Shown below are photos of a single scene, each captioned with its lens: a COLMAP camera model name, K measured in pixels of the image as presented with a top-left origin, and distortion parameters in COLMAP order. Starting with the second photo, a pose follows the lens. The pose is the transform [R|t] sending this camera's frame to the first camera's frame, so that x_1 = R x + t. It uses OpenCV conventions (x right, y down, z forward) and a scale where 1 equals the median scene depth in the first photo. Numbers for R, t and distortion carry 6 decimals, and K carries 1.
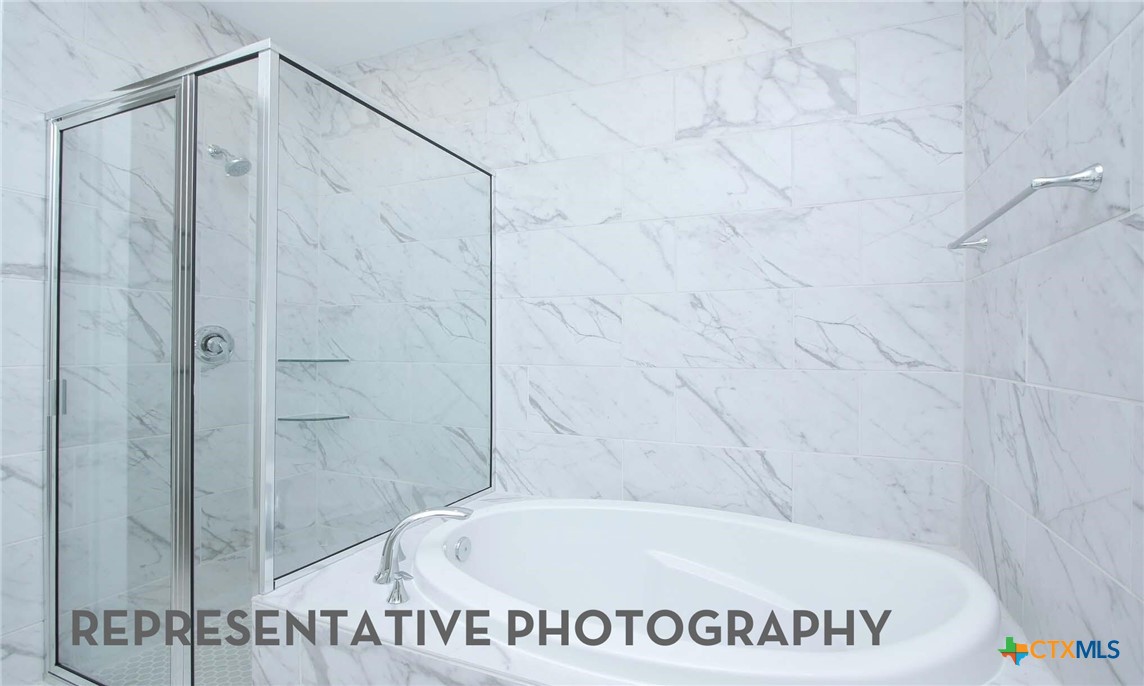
lens RADIAL K [[529.2, 0, 575.7], [0, 529.2, 342.9], [0, 0, 1]] dist [-0.022707, 0.000531]
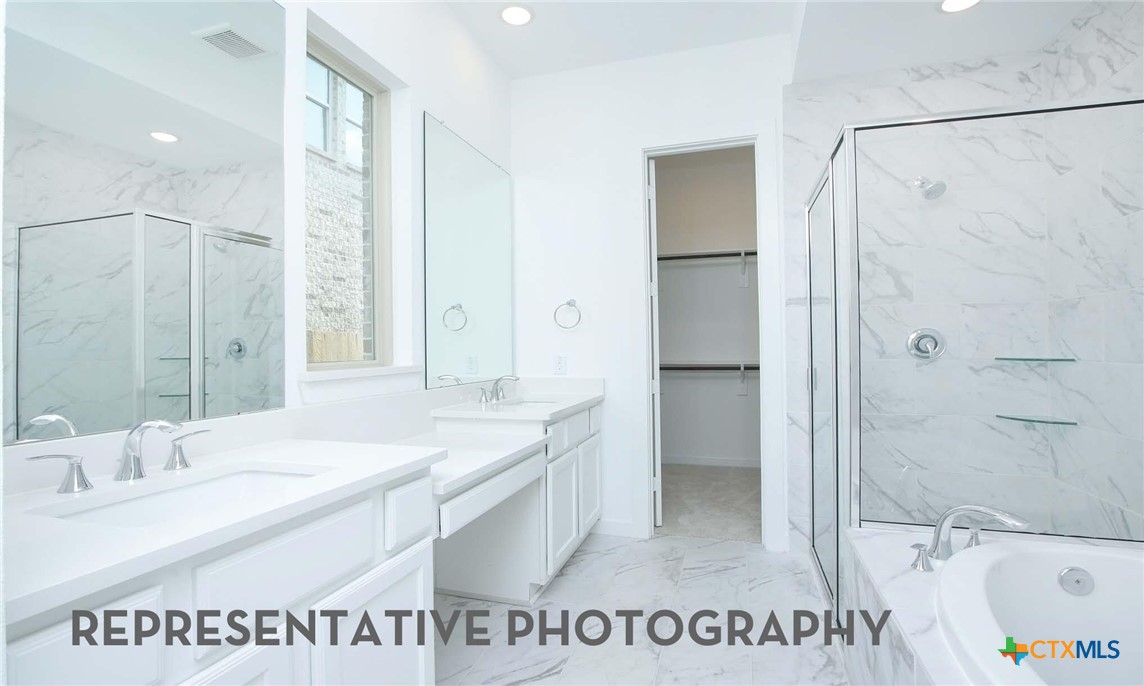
lens RADIAL K [[529.2, 0, 572.2], [0, 529.2, 344.9], [0, 0, 1]] dist [-0.022707, 0.000531]
pose [[0.093740, -0.009651, -0.995550, 0.362590], [0.015636, 0.999844, -0.008220, 0.001619], [0.995474, -0.014796, 0.093876, 0.076876]]
